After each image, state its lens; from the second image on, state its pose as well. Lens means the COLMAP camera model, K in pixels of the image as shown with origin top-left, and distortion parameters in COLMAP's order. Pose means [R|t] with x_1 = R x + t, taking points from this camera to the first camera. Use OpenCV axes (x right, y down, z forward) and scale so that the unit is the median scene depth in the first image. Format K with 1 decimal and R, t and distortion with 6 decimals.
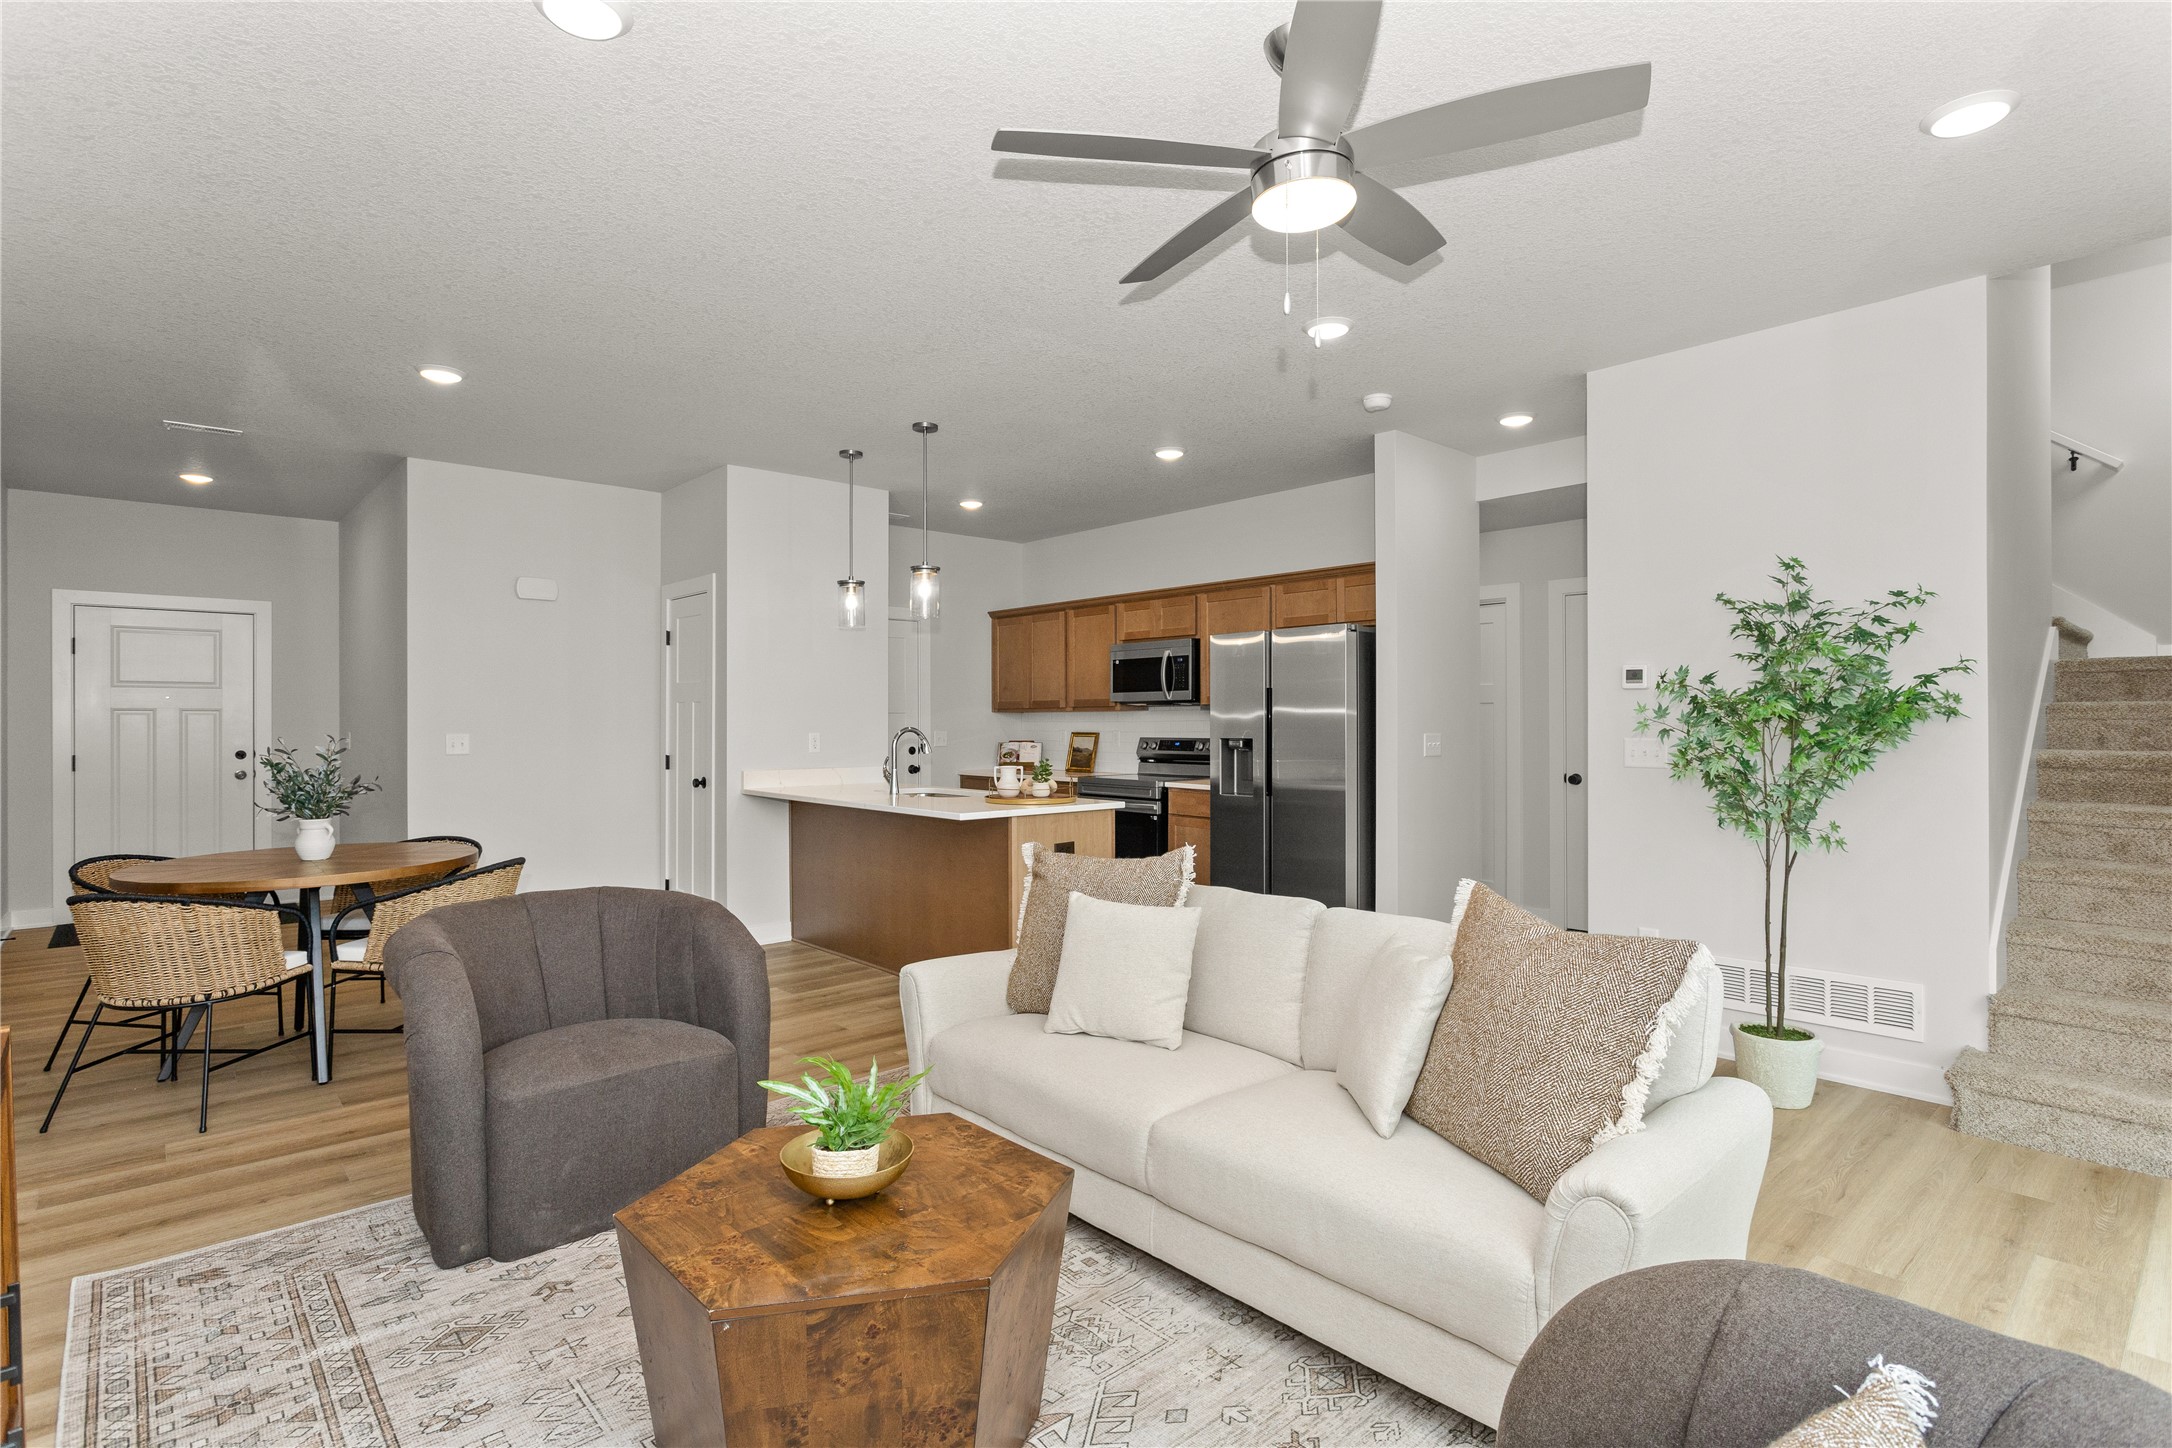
lens RADIAL K [[1073.9, 0, 1099.7], [0, 1073.9, 702.1], [0, 0, 1]] dist [-0.003543, 0.000175]
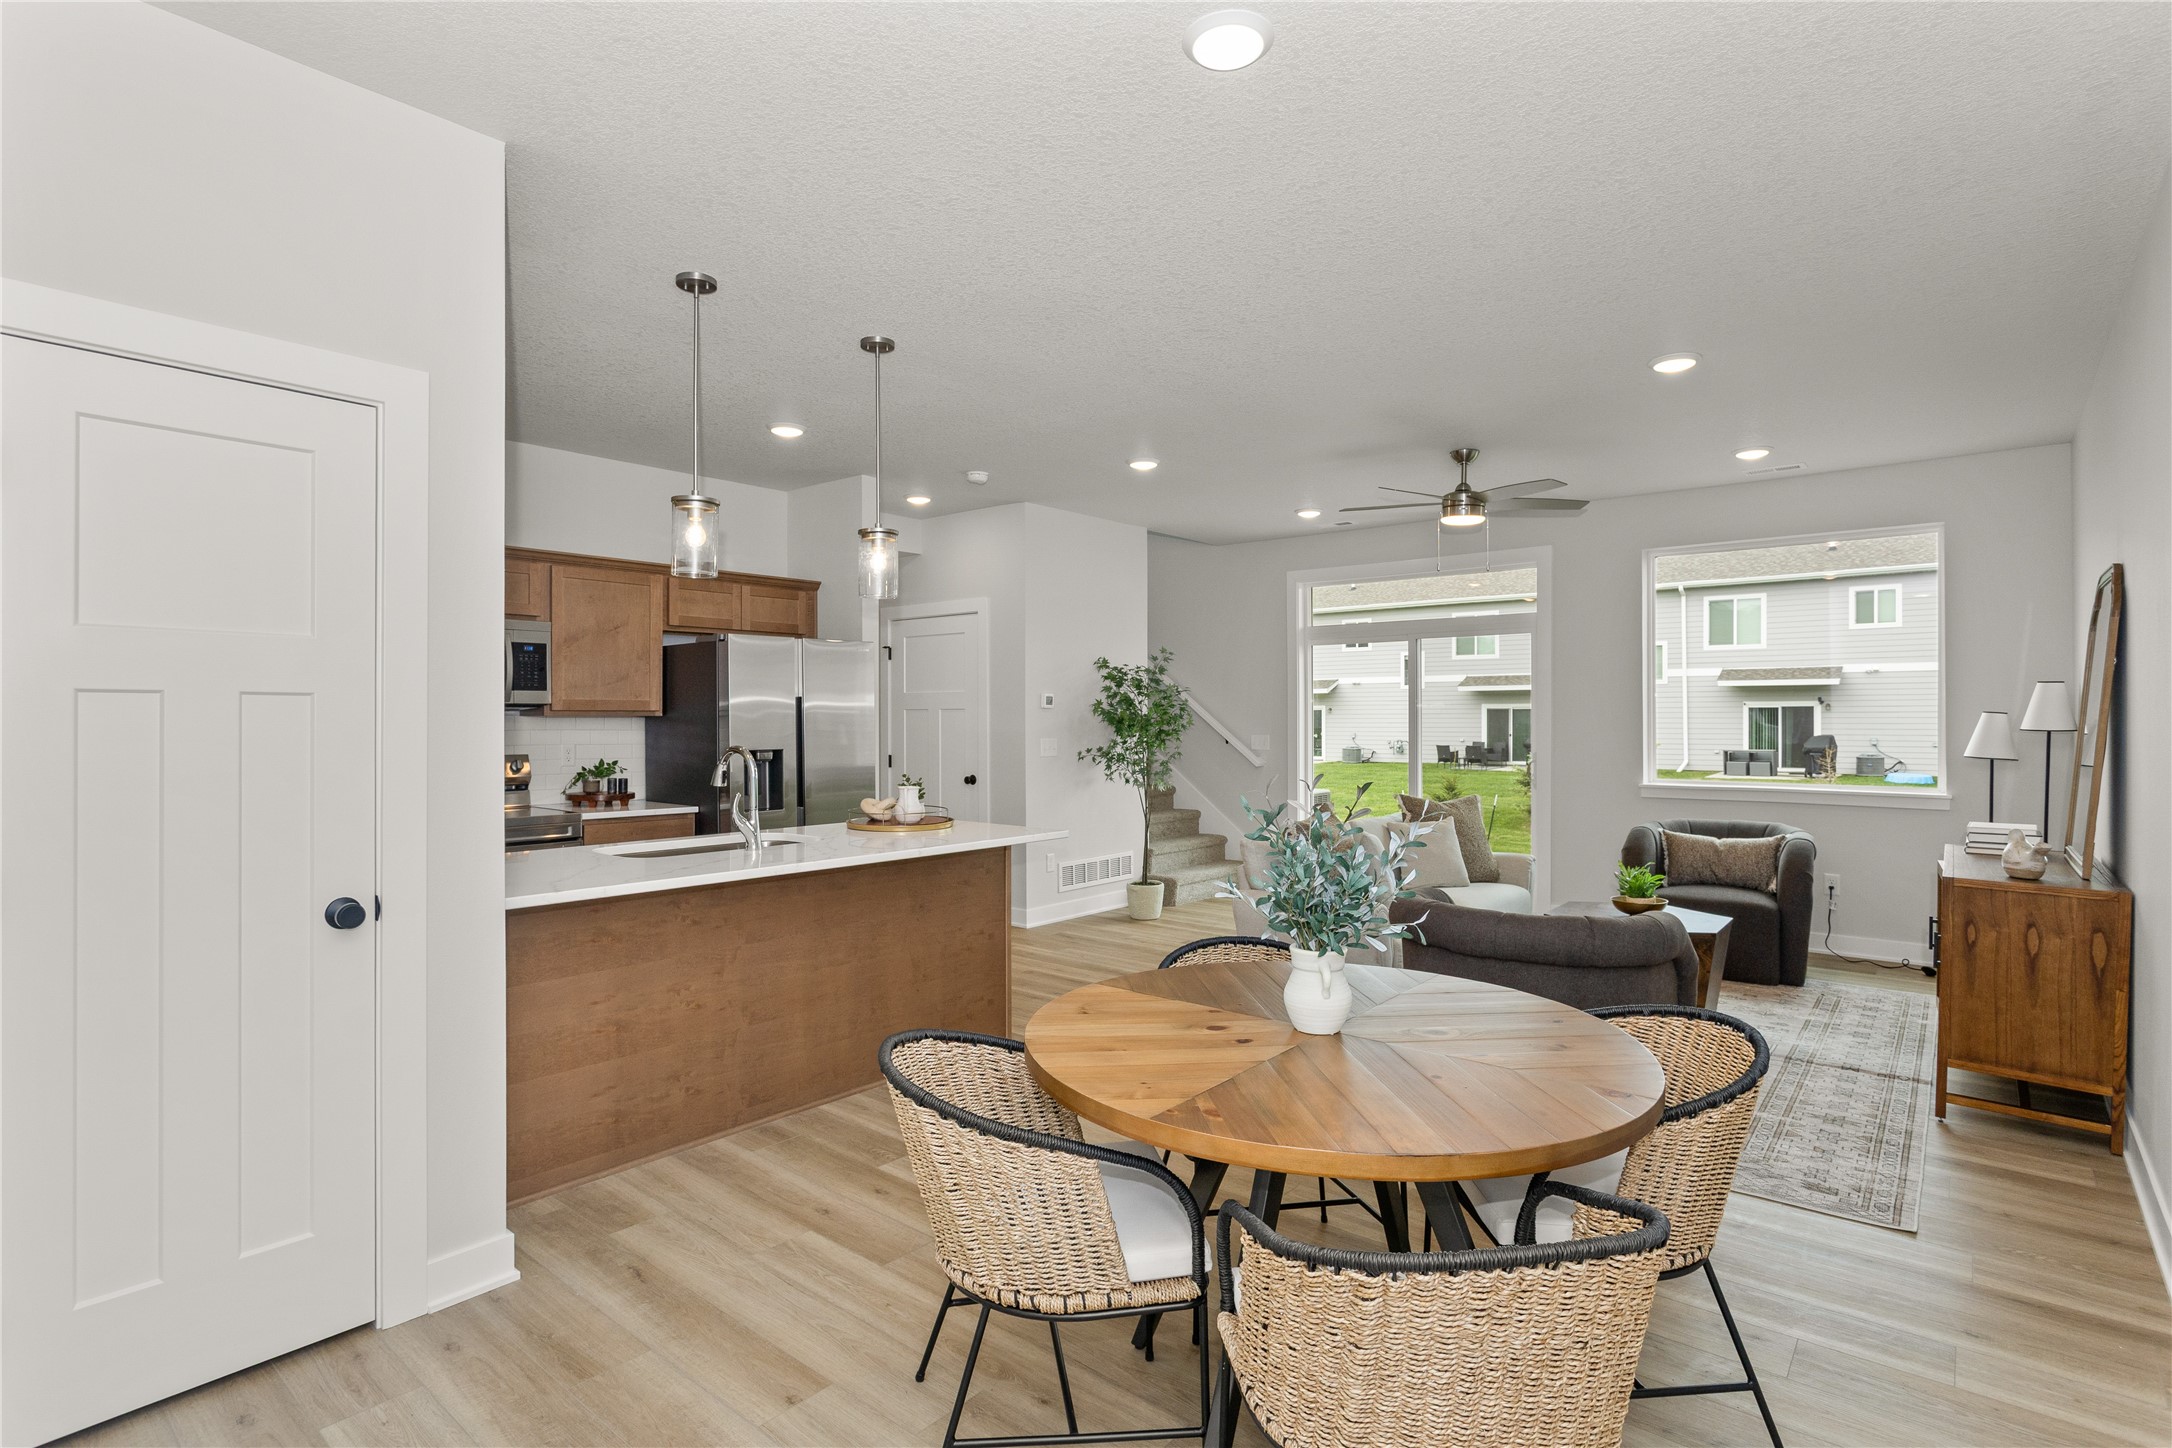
lens RADIAL K [[1073.9, 0, 1087.4], [0, 1073.9, 724.2], [0, 0, 1]] dist [-0.003543, 0.000175]
pose [[-0.143275, -0.005378, 0.989668, -1.875385], [-0.014717, 0.999886, 0.003303, 0.010203], [-0.989574, -0.014091, -0.143338, 1.955674]]
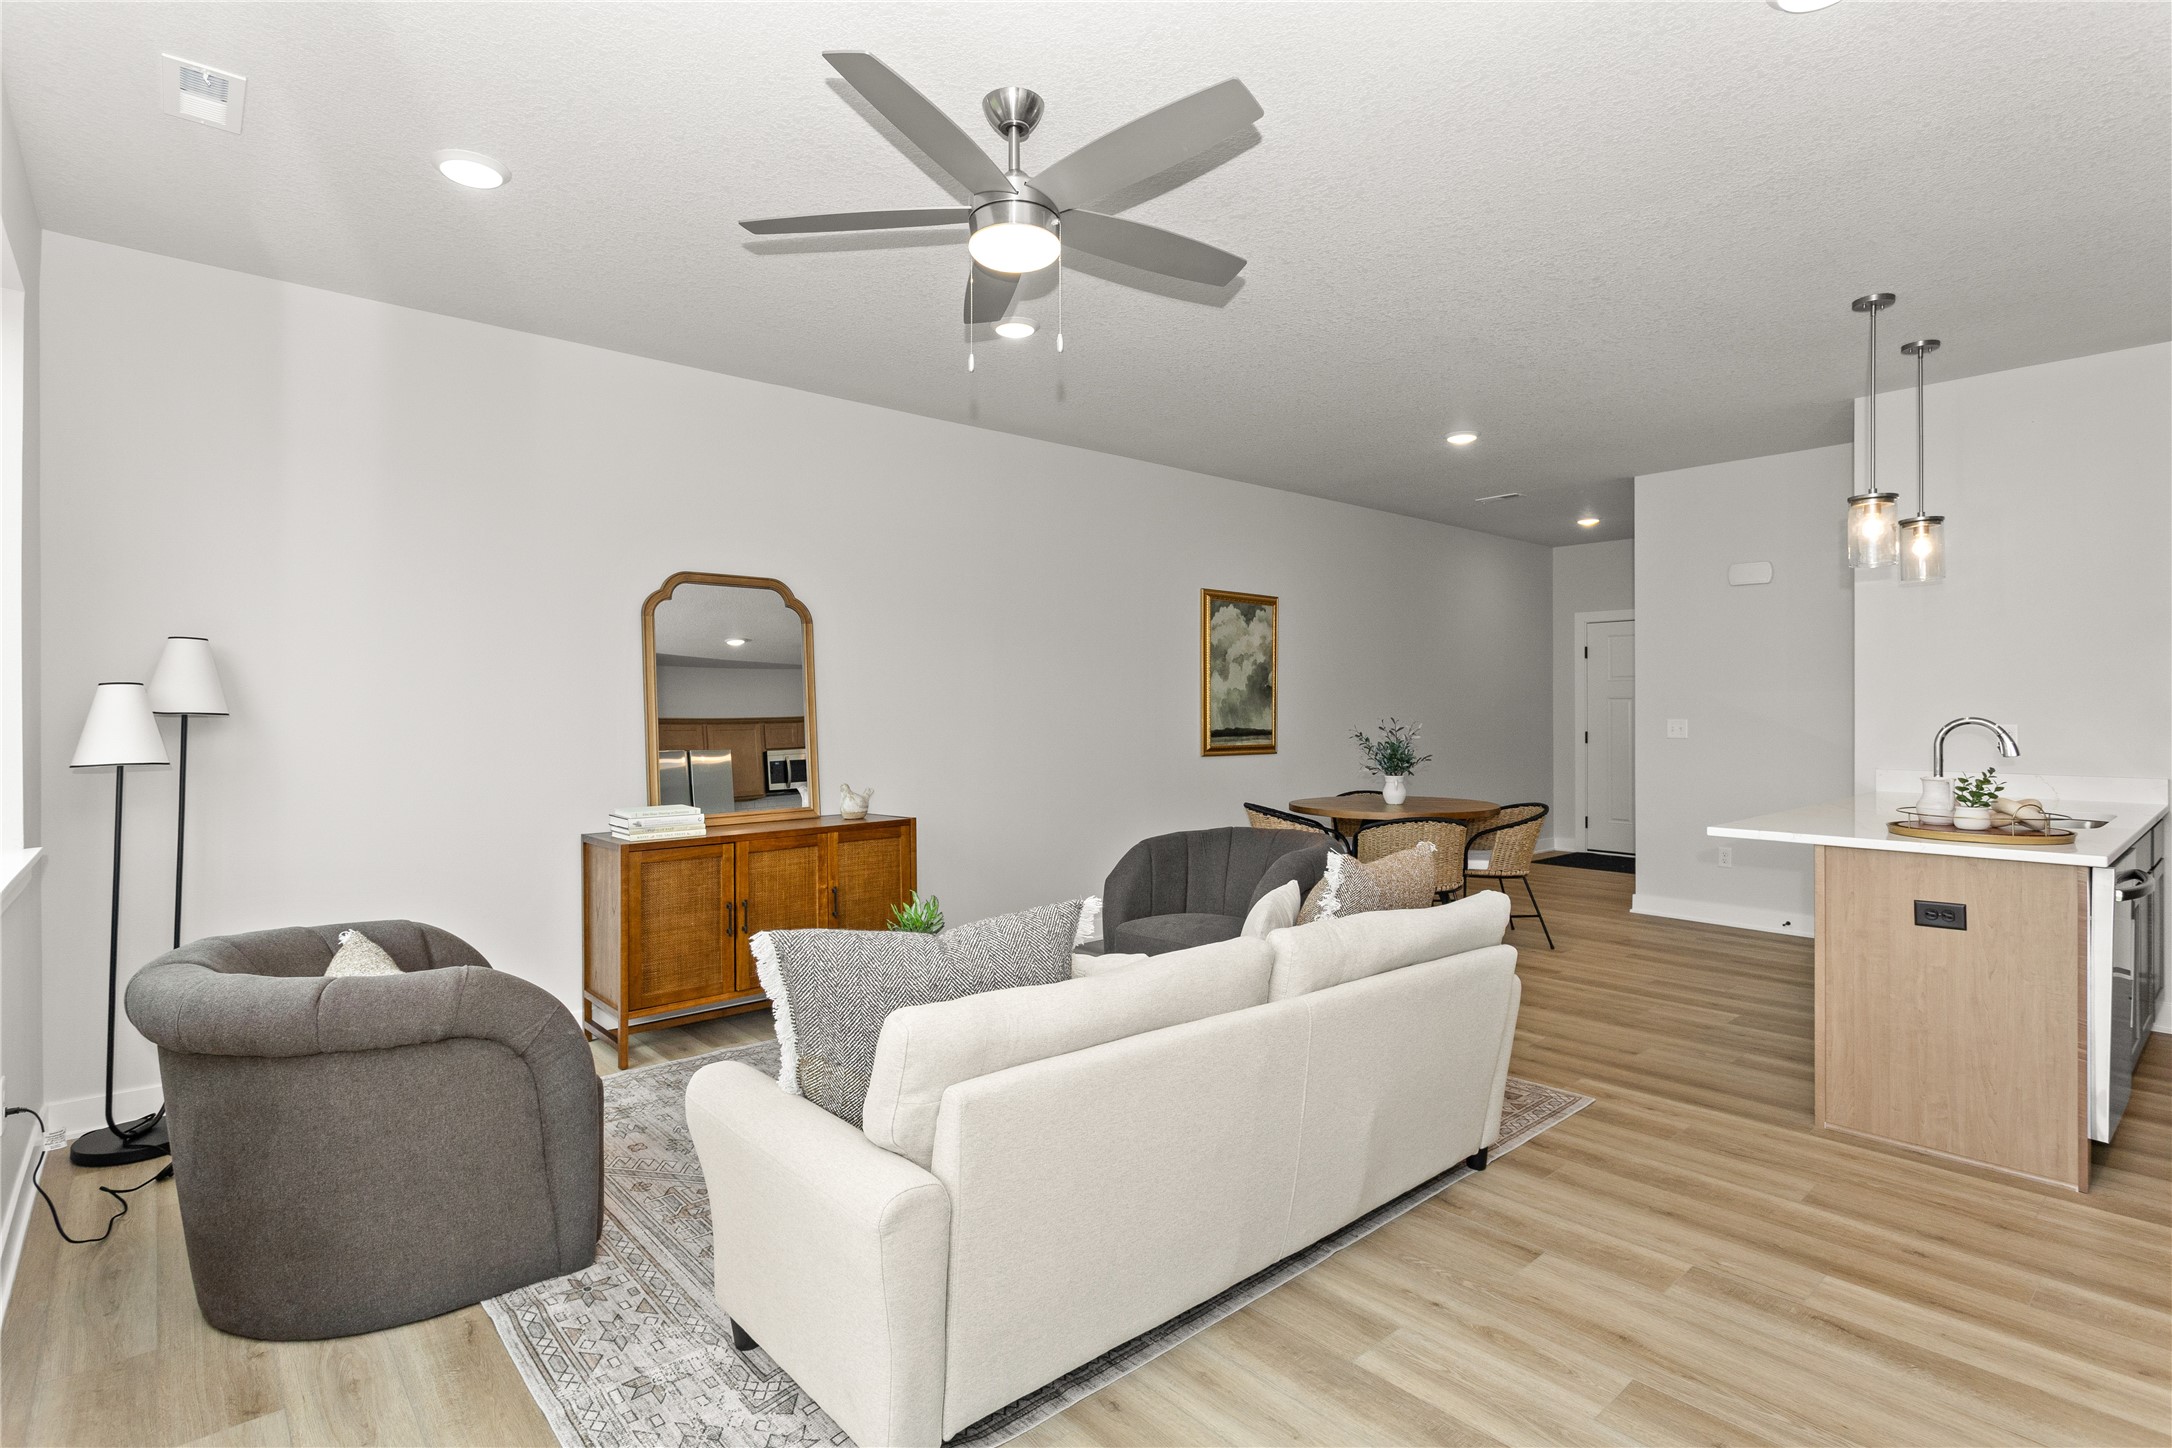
lens RADIAL K [[1073.9, 0, 1081.1], [0, 1073.9, 721.5], [0, 0, 1]] dist [-0.003543, 0.000175]
pose [[-0.023001, 0.013964, -0.999638, 1.156362], [0.017899, 0.999748, 0.013553, 0.013382], [0.999575, -0.017580, -0.023245, 0.982398]]
